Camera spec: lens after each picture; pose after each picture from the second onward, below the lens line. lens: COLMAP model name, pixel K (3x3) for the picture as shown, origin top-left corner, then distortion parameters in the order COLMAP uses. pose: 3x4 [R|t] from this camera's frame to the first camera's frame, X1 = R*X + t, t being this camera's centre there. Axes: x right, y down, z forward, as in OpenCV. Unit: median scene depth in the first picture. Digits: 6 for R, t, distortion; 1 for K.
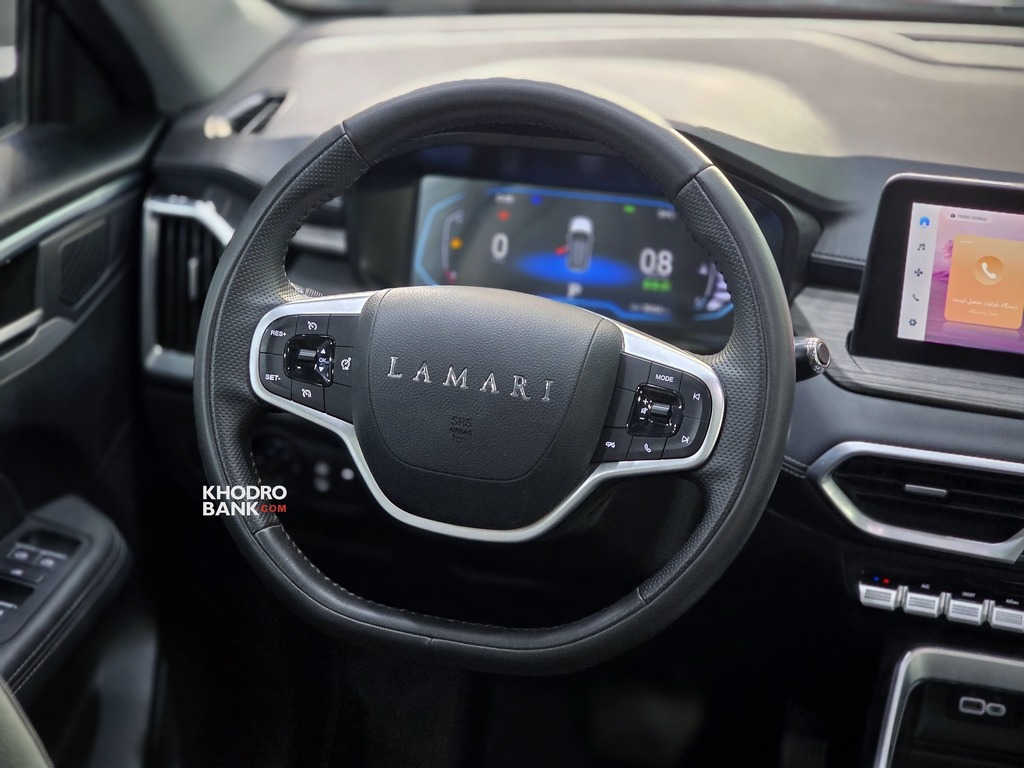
lens RADIAL K [[1954.0, 0, 527.9], [0, 1954.0, 354.3], [0, 0, 1]] dist [0.031660, 0.000000]
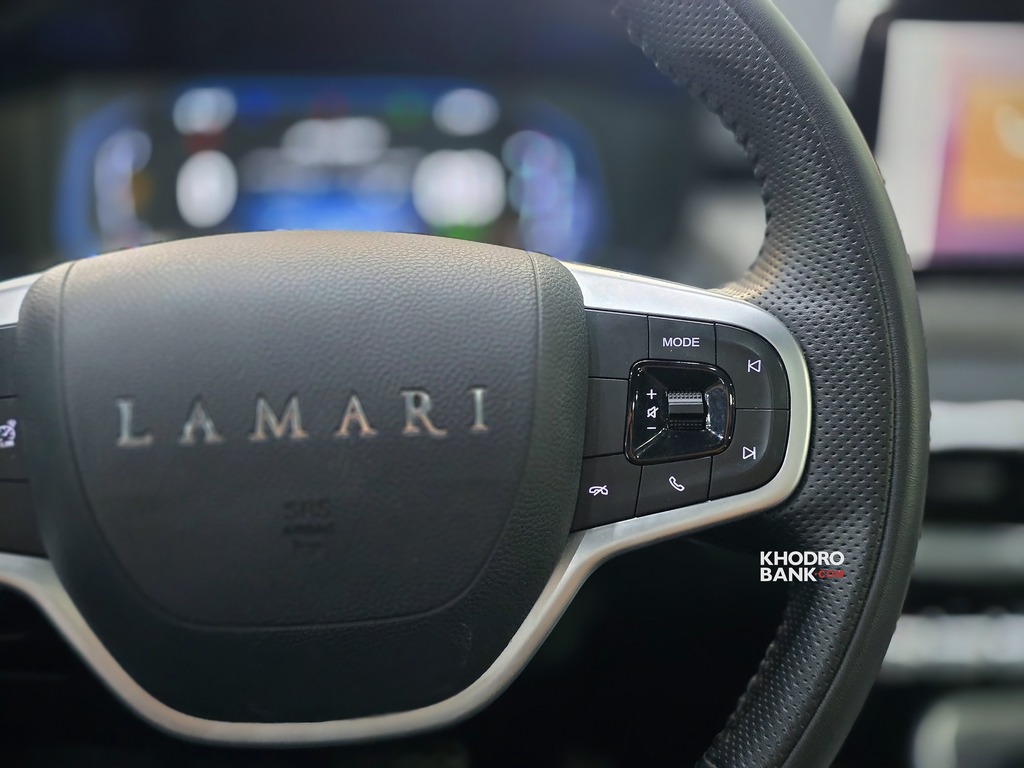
lens RADIAL K [[1357.1, 0, 513.2], [0, 1357.1, 381.6], [0, 0, 1]] dist [0.105891, 0.000000]
pose [[0.933742, -0.181223, 0.308683, -0.082099], [0.173516, 0.983432, 0.052484, -0.003919], [-0.313080, 0.004555, 0.949716, 0.677601]]
